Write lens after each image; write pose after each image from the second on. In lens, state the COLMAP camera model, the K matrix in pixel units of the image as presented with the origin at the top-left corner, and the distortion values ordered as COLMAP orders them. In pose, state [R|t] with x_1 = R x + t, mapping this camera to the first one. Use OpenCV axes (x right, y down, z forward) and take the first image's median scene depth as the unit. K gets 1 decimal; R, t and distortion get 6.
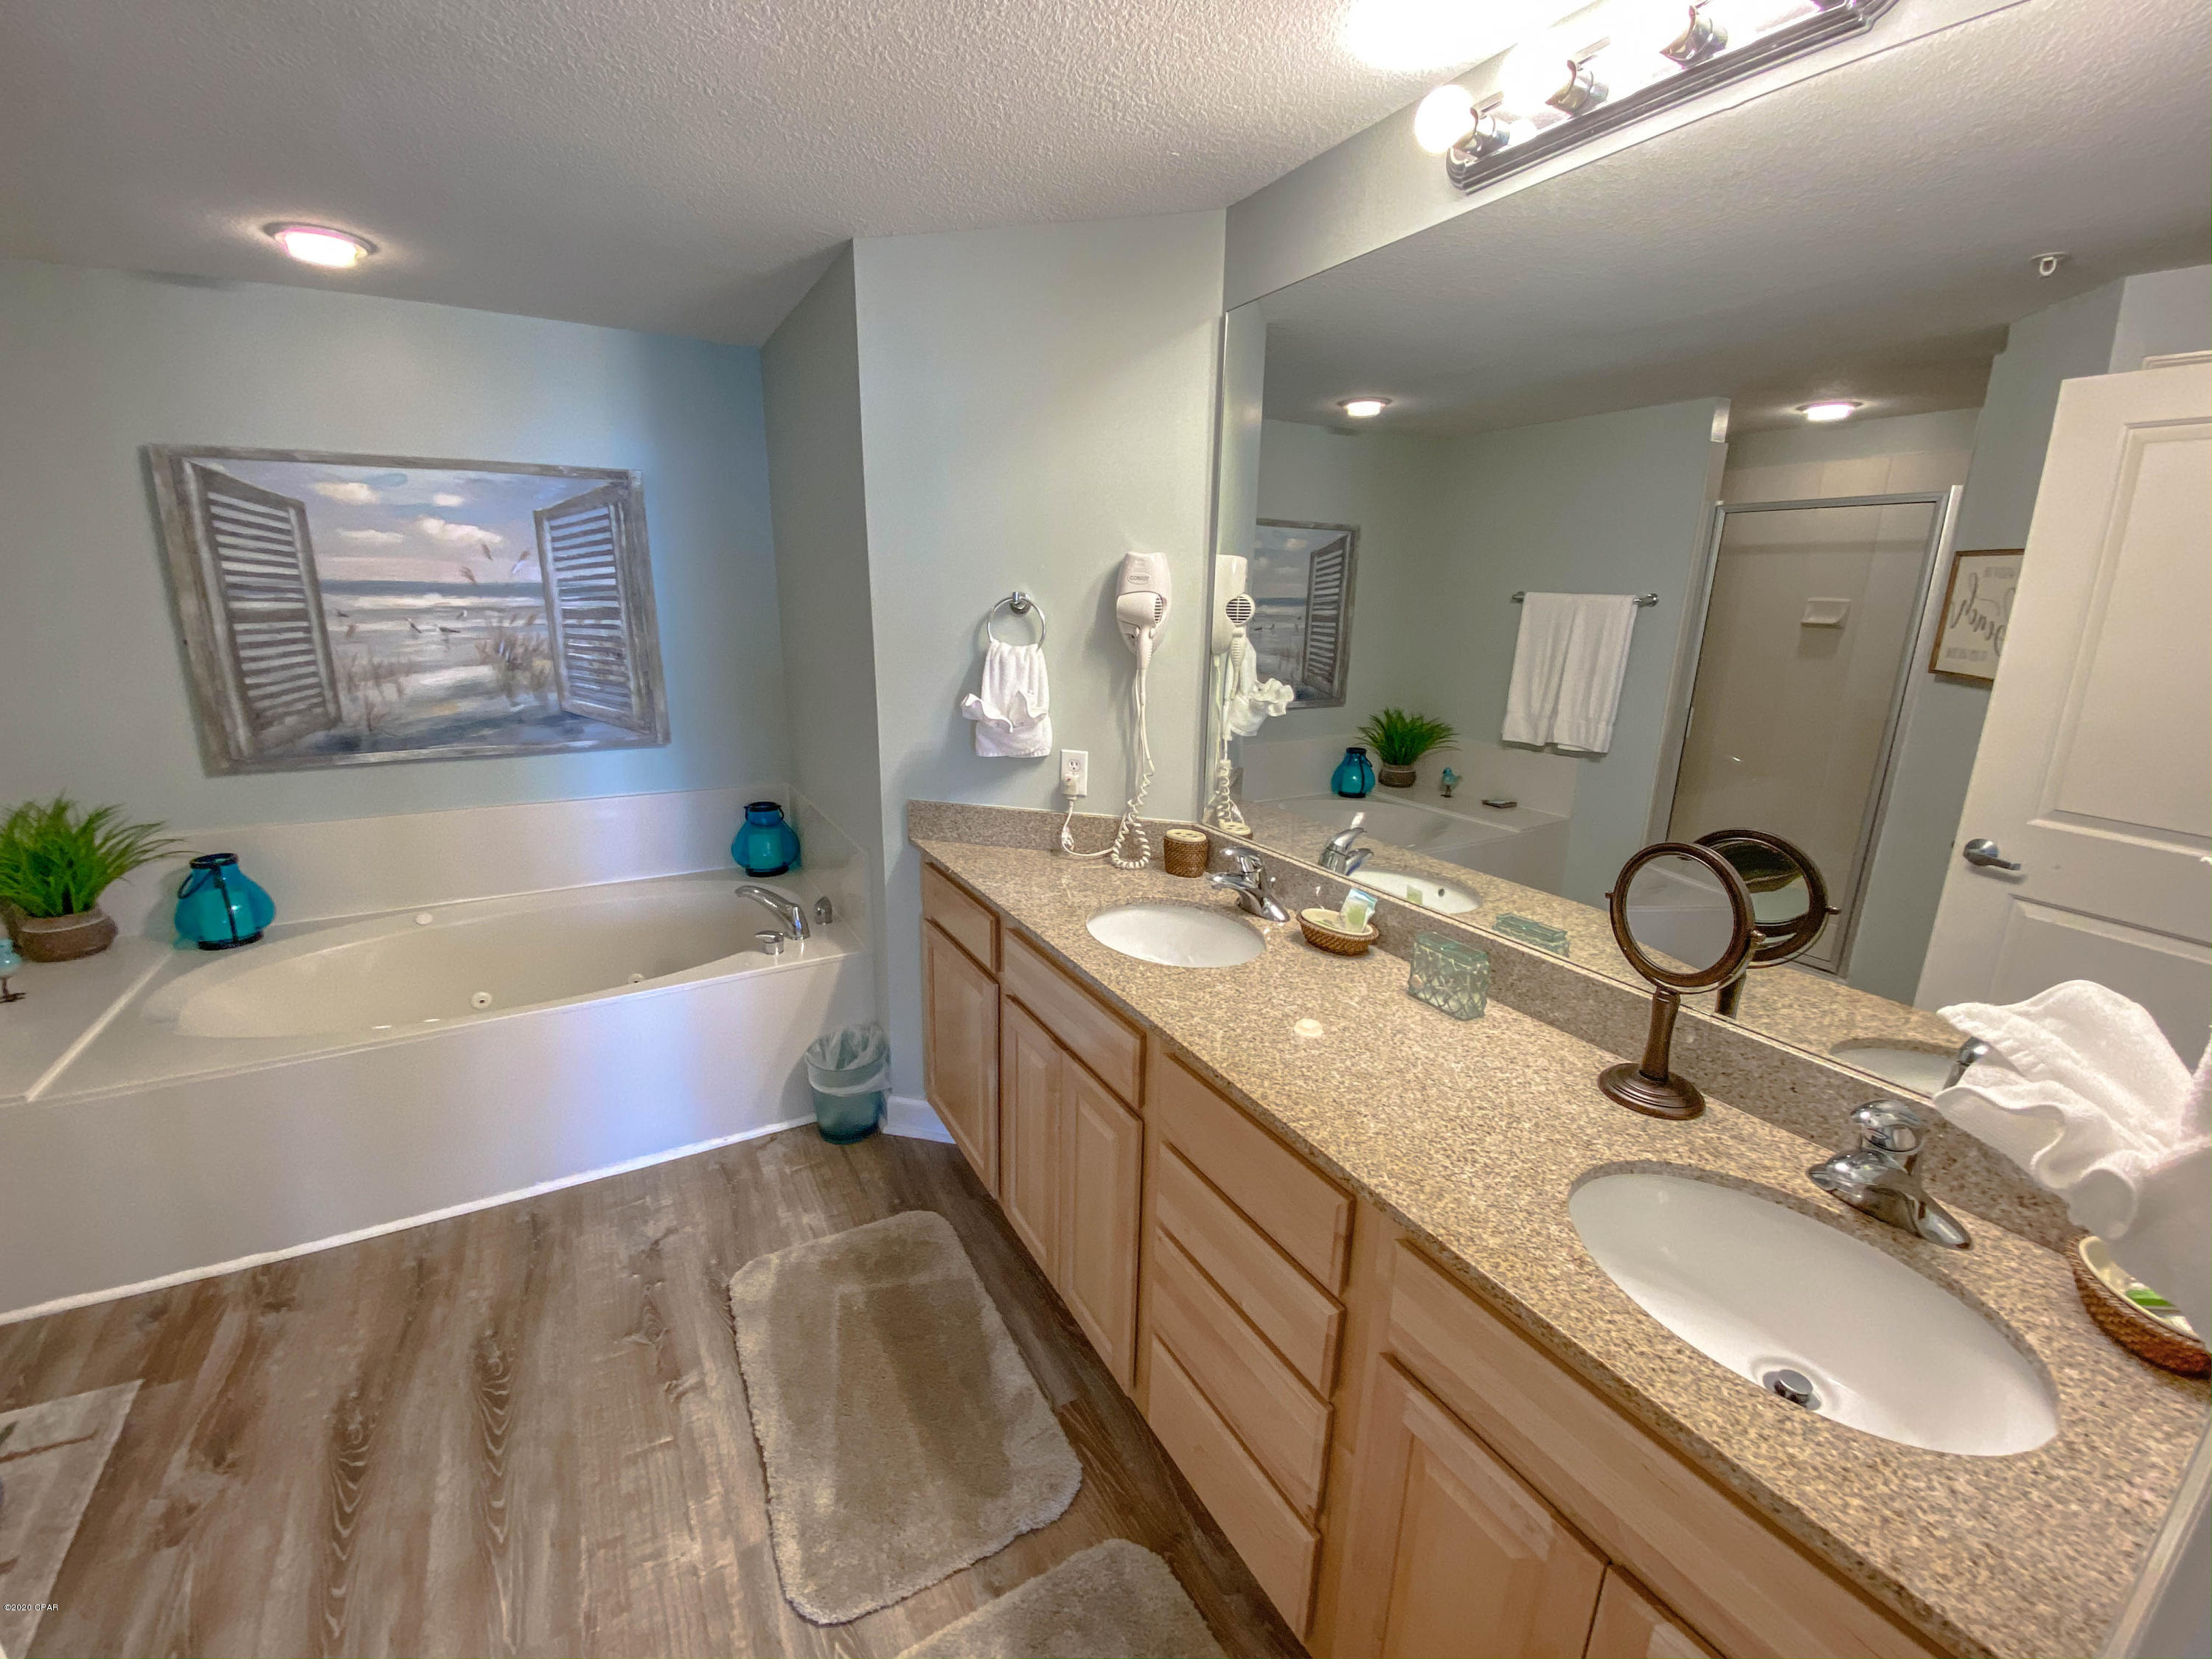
lens RADIAL K [[896.6, 0, 1130.8], [0, 896.6, 824.5], [0, 0, 1]] dist [0.020602, -0.021703]
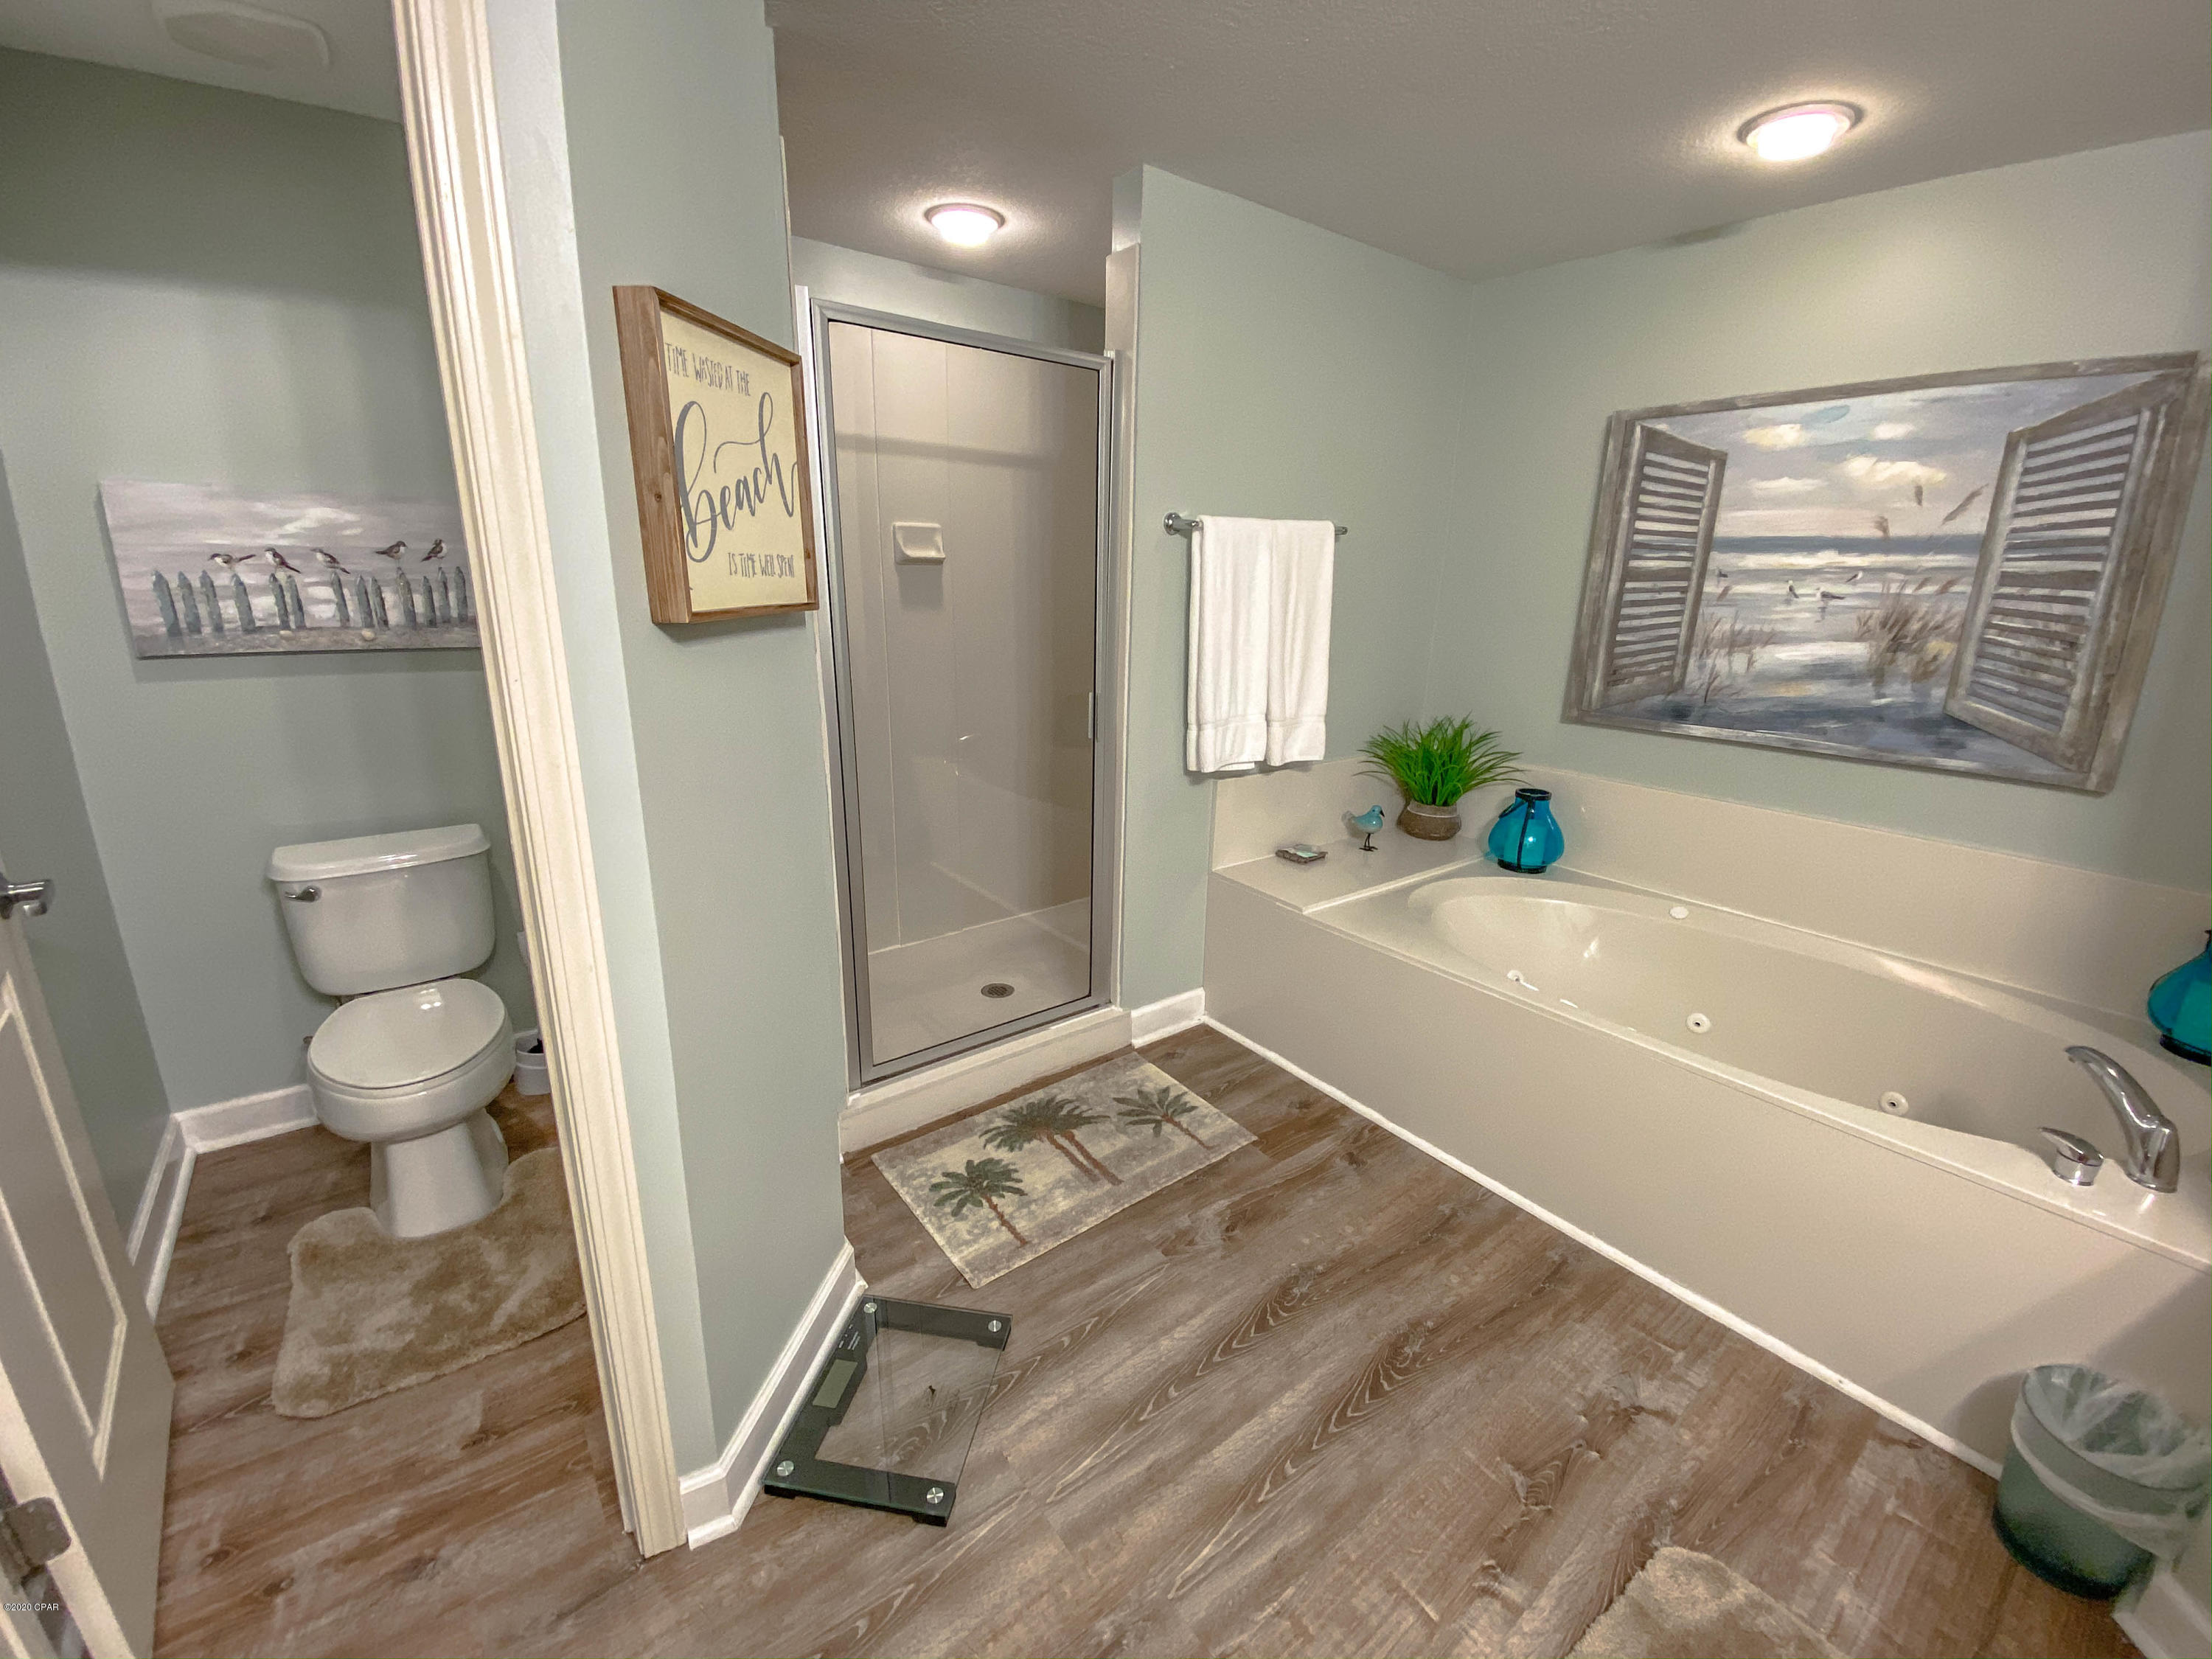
lens RADIAL K [[896.6, 0, 1130.8], [0, 896.6, 824.5], [0, 0, 1]] dist [0.020602, -0.021703]
pose [[0.100568, 0.243392, -0.964700, 0.018864], [-0.265999, 0.940898, 0.209657, -0.023720], [0.958713, 0.235525, 0.159366, 0.325399]]
